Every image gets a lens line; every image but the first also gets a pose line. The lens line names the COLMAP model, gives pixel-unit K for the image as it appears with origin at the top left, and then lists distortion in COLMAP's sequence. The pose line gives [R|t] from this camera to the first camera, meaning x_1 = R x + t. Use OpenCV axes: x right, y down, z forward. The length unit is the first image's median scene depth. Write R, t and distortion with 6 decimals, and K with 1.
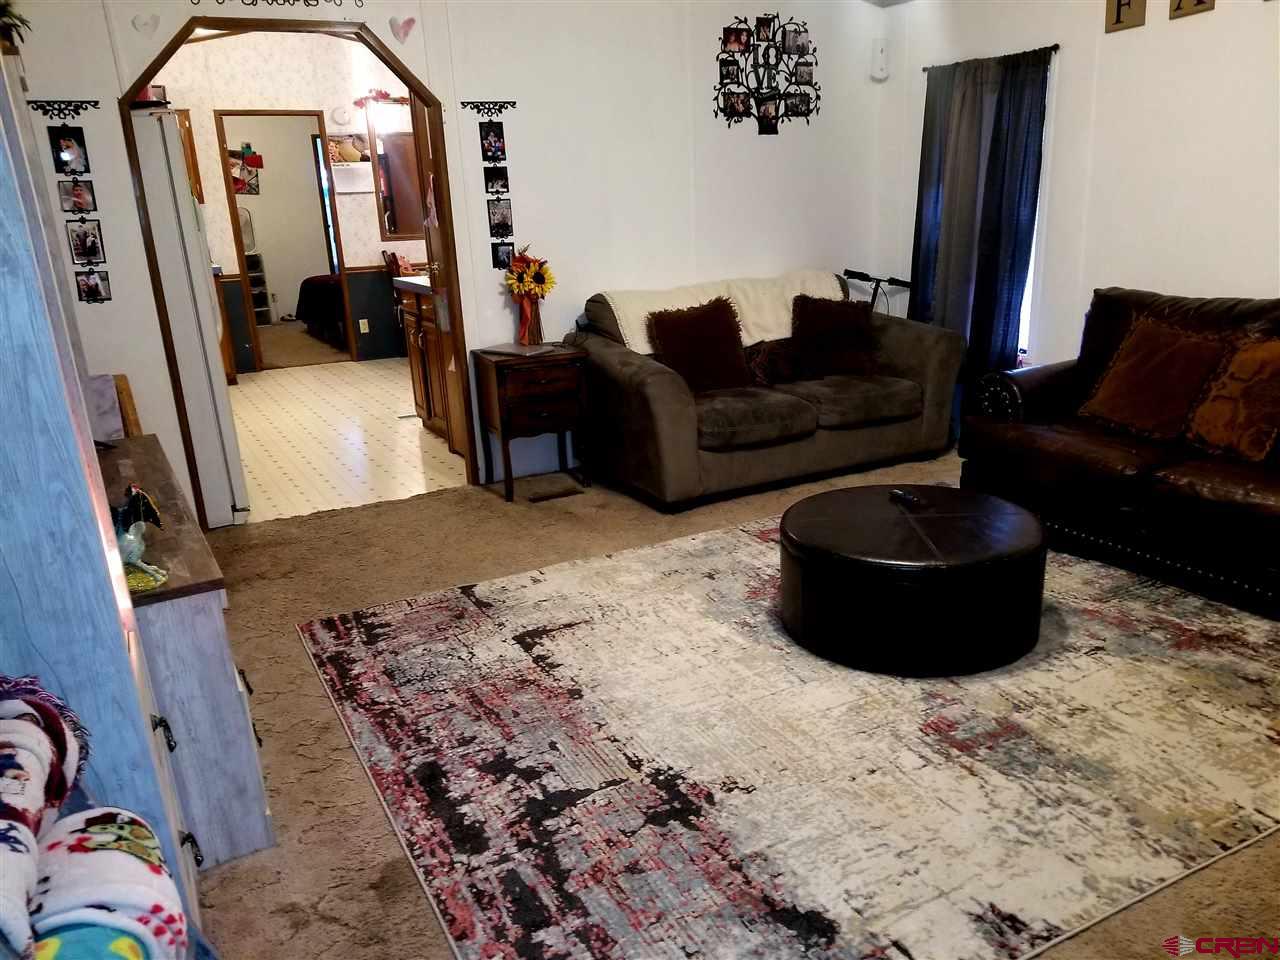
lens RADIAL K [[1020.8, 0, 640.0], [0, 1020.8, 480.0], [0, 0, 1]] dist [0.003990, -0.000022]
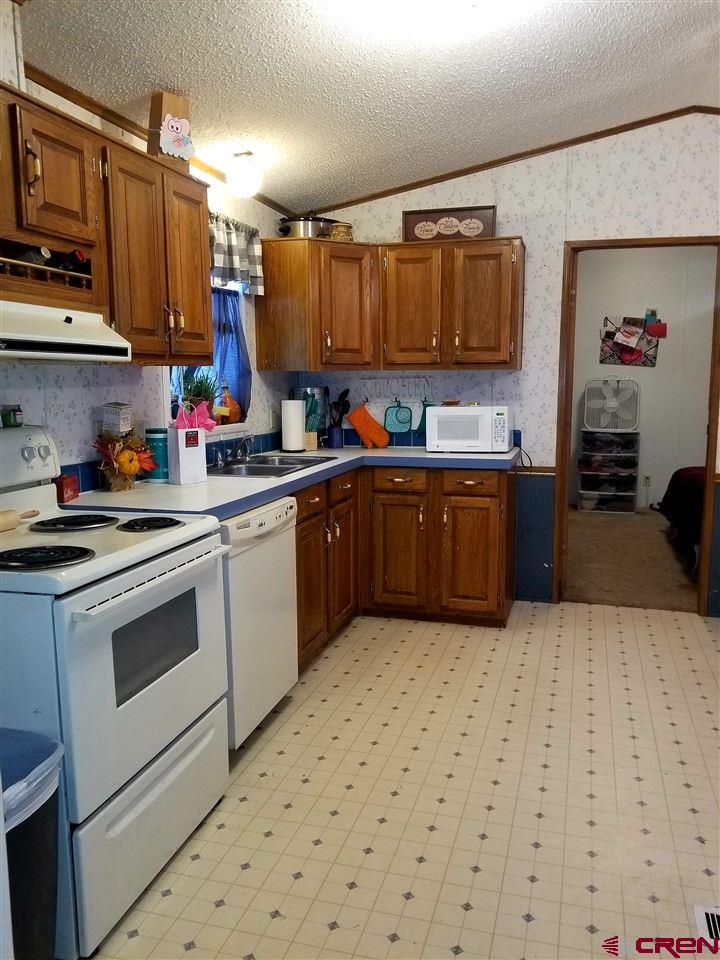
lens RADIAL K [[765.6, 0, 360.7], [0, 765.6, 506.0], [0, 0, 1]] dist [0.003990, -0.000022]
pose [[0.717424, 0.153809, -0.679445, -0.086982], [-0.222164, 0.974910, -0.013888, -0.097655], [0.660262, 0.160911, 0.733595, 0.371272]]
